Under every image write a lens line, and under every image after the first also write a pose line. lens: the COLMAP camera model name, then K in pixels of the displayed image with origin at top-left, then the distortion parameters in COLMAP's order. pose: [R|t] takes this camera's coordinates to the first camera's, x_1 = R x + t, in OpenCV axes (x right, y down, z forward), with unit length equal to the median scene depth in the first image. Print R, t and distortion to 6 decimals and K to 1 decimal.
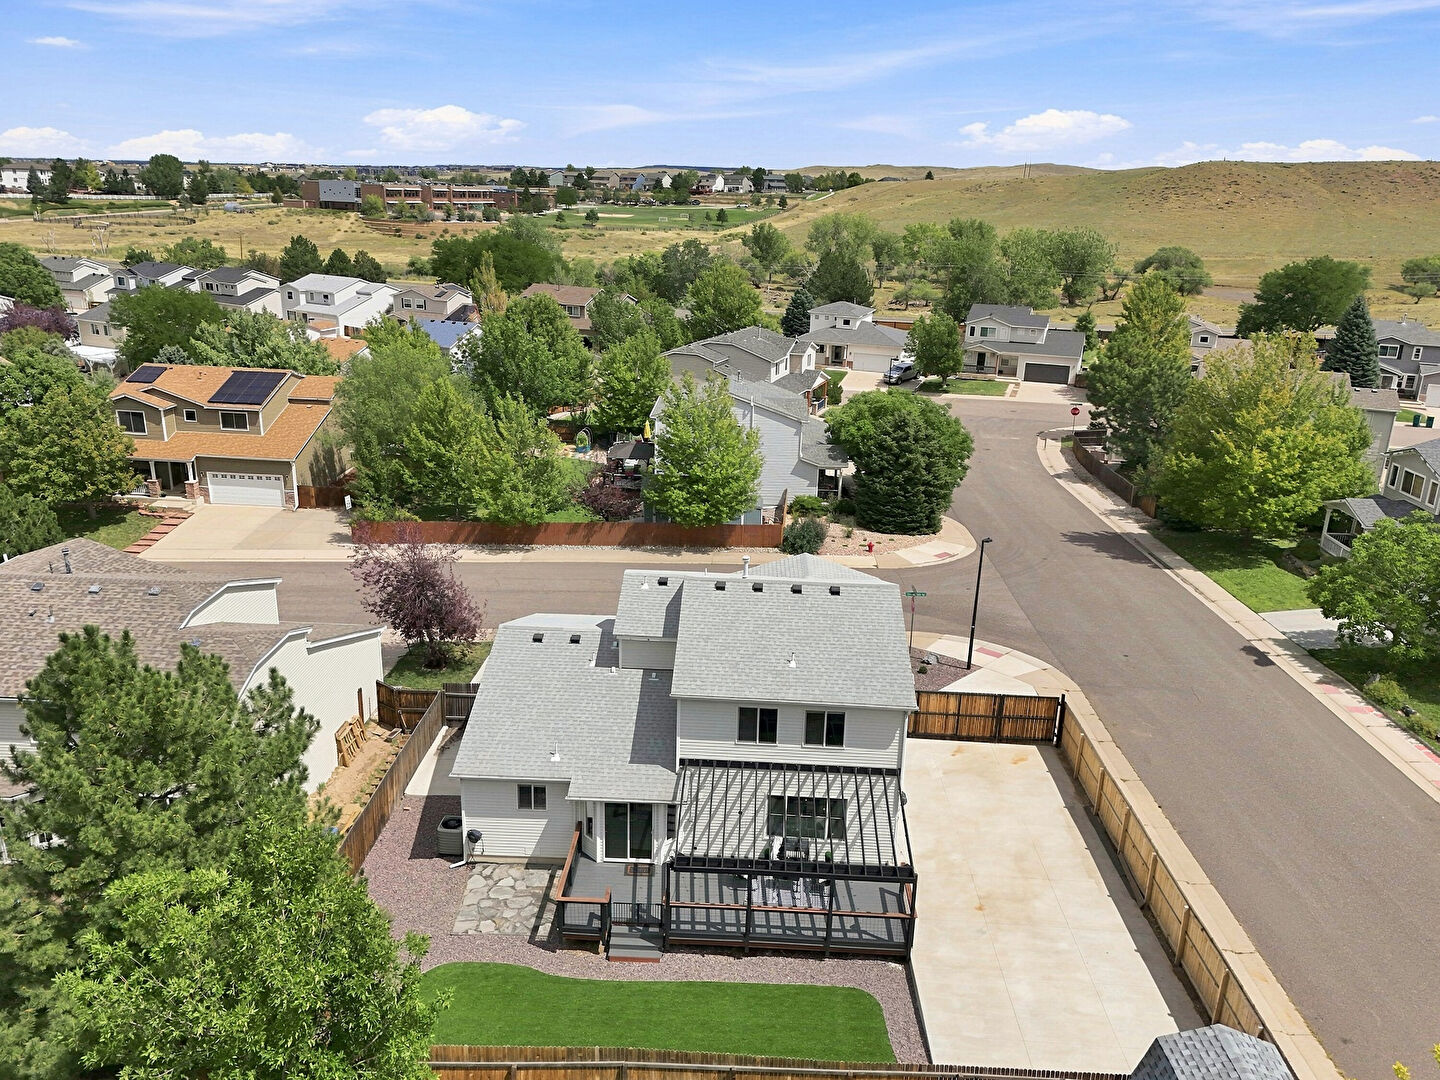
lens RADIAL K [[1088.6, 0, 720.0], [0, 1088.6, 540.0], [0, 0, 1]] dist [0.059987, -0.070444]
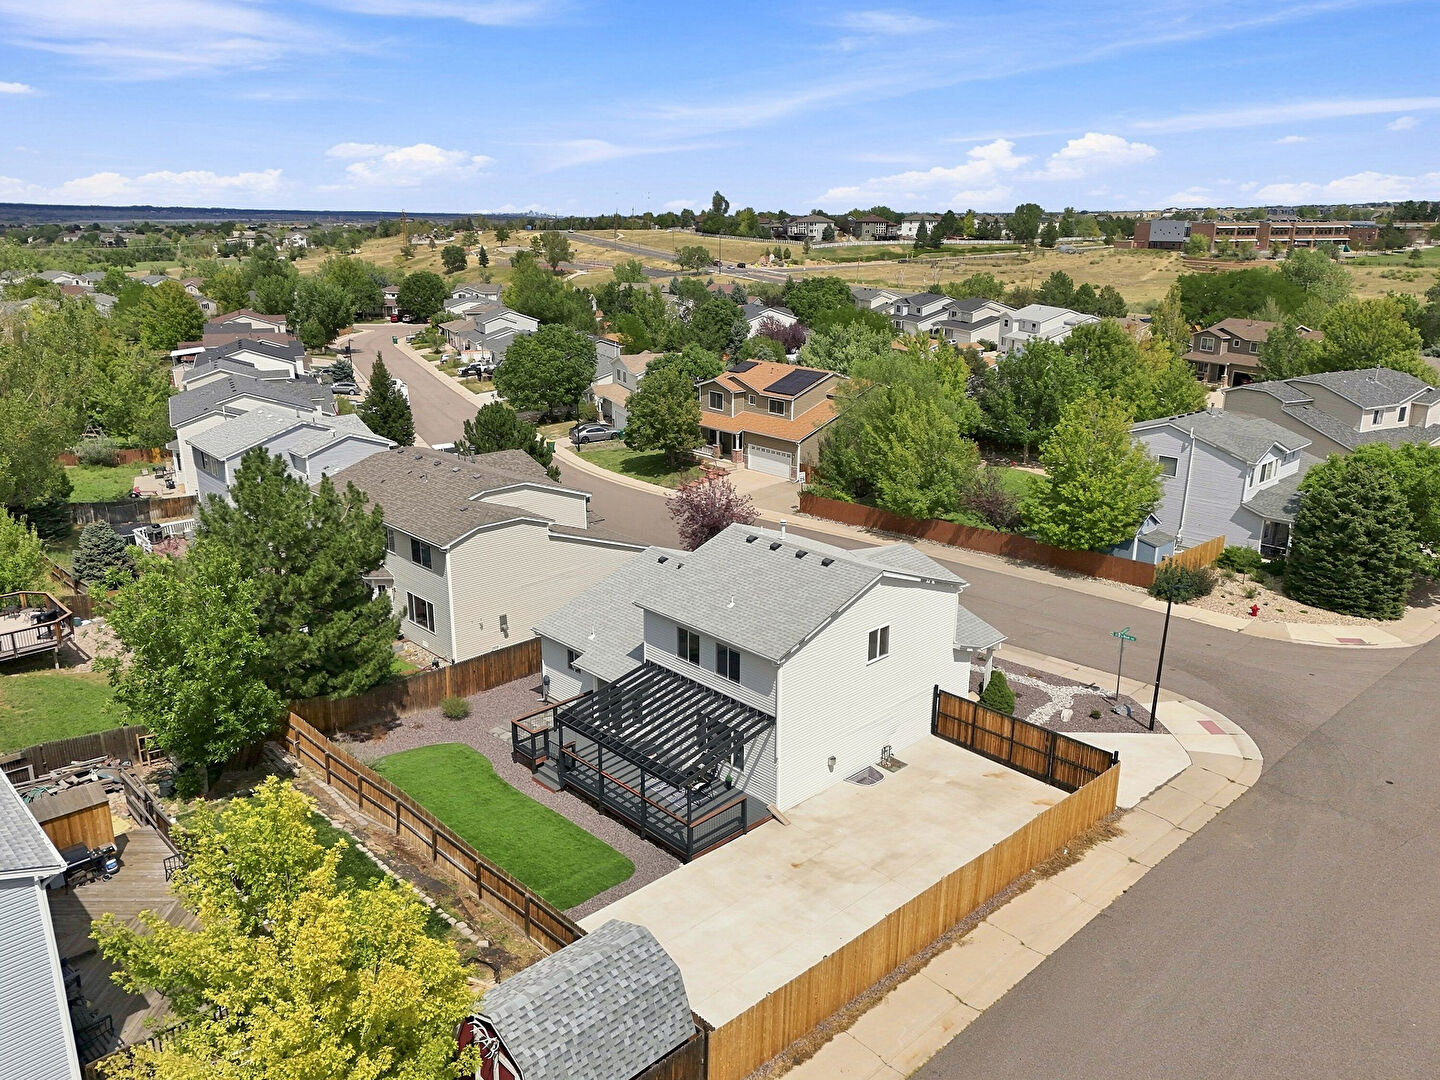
lens RADIAL K [[1088.6, 0, 720.0], [0, 1088.6, 540.0], [0, 0, 1]] dist [0.059987, -0.070444]
pose [[0.703096, 0.174626, -0.689319, 0.402977], [-0.201702, 0.978539, 0.042162, 0.000676], [0.681889, 0.109393, 0.723230, 0.077342]]
